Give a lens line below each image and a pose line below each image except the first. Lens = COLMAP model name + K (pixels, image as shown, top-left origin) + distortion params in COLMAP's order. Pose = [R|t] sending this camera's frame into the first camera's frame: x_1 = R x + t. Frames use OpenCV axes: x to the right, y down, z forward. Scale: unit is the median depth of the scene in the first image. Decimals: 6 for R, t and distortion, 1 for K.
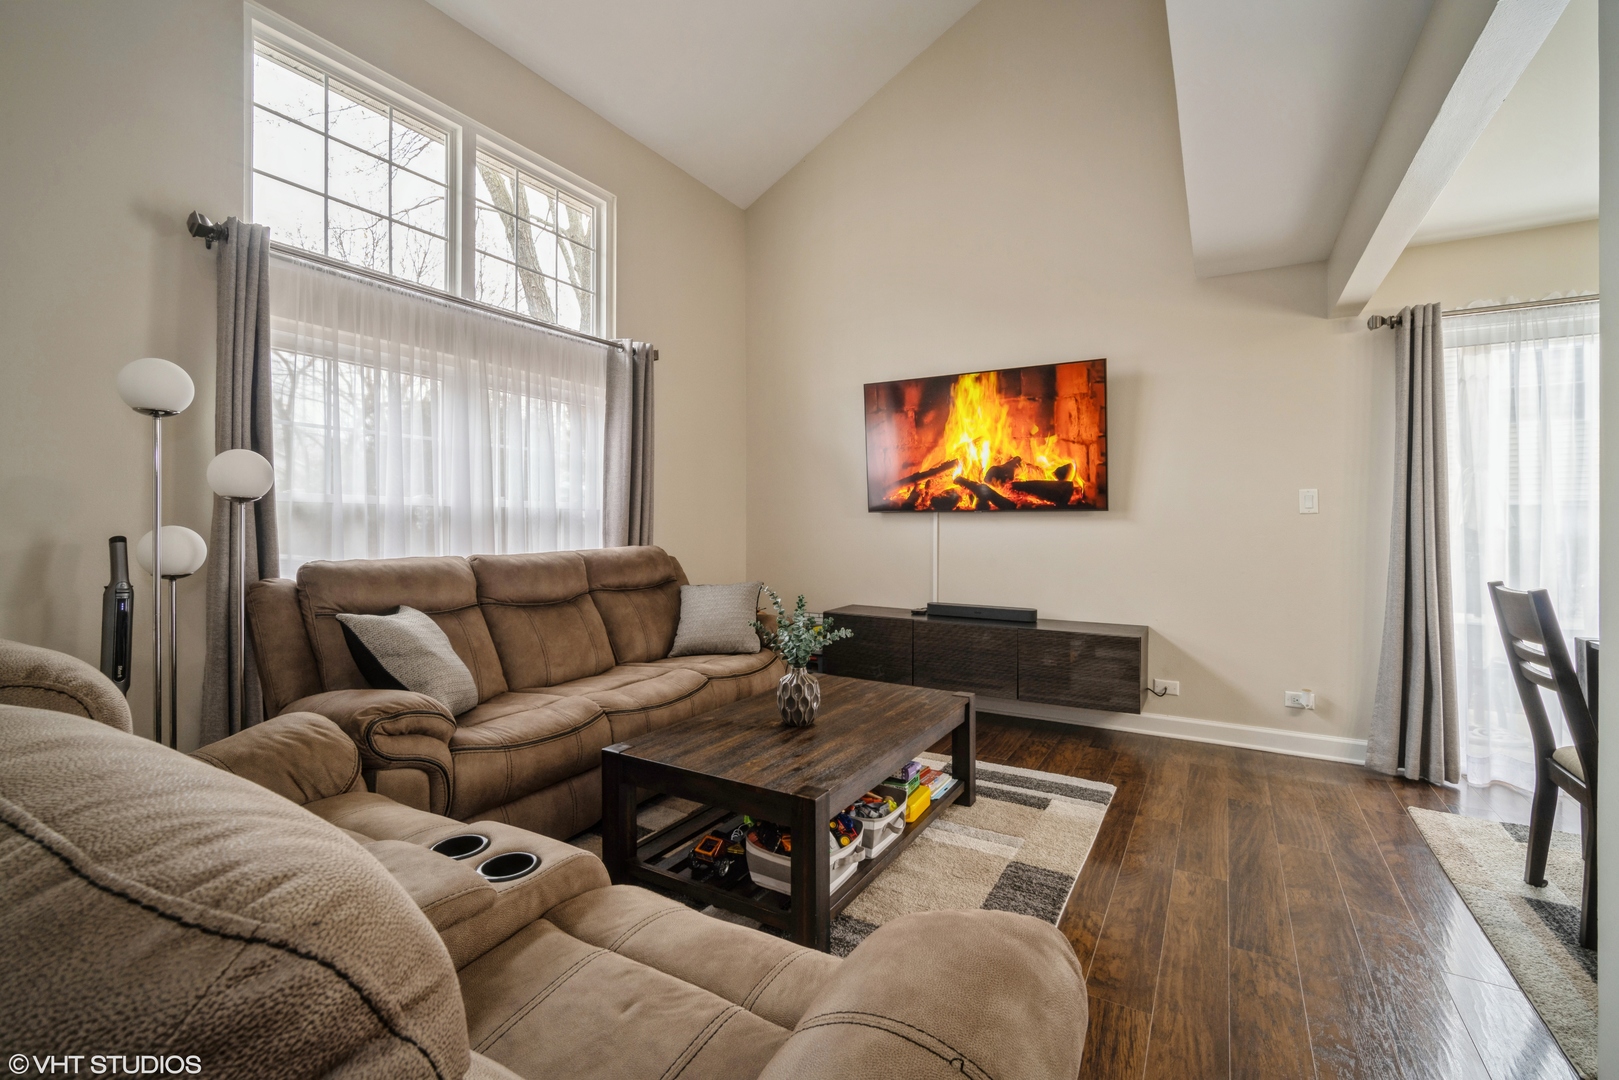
lens RADIAL K [[704.5, 0, 813.5], [0, 704.5, 531.5], [0, 0, 1]] dist [-0.003800, 0.000308]
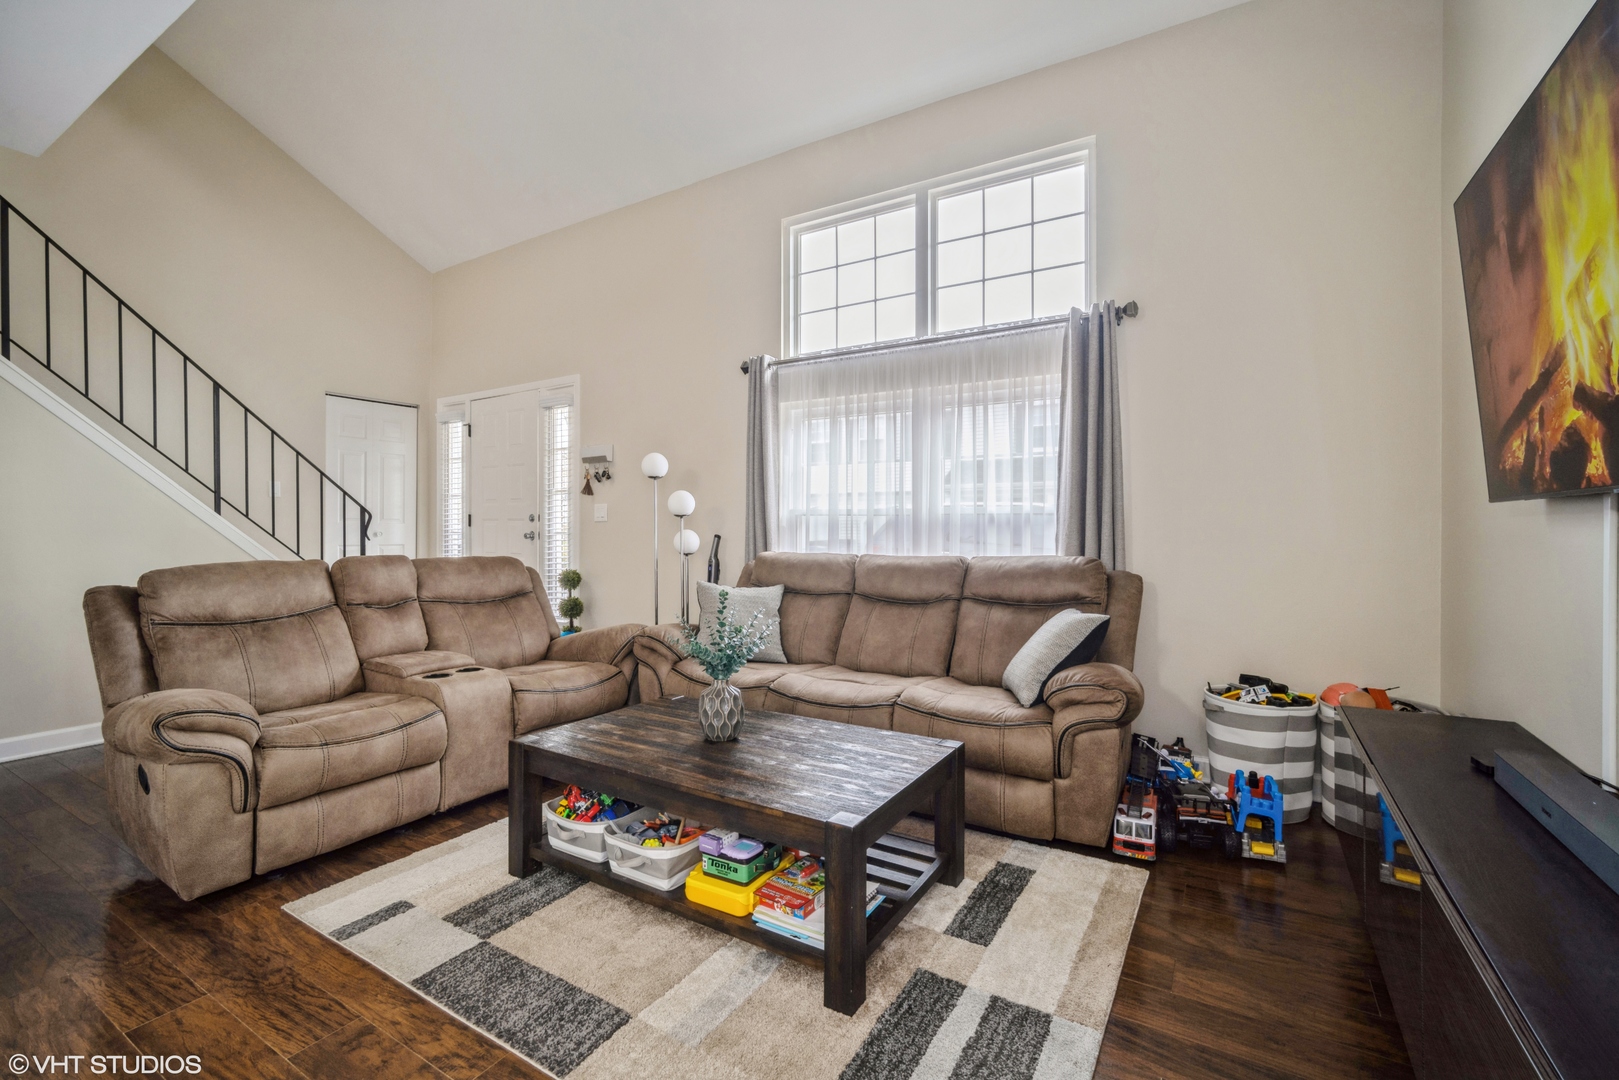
lens RADIAL K [[704.5, 0, 806.9], [0, 704.5, 532.3], [0, 0, 1]] dist [-0.003800, 0.000308]
pose [[-0.020897, 0.006482, -0.999761, 0.649020], [-0.009471, 0.999933, 0.006681, -0.010170], [0.999737, 0.009609, -0.020834, 0.793137]]
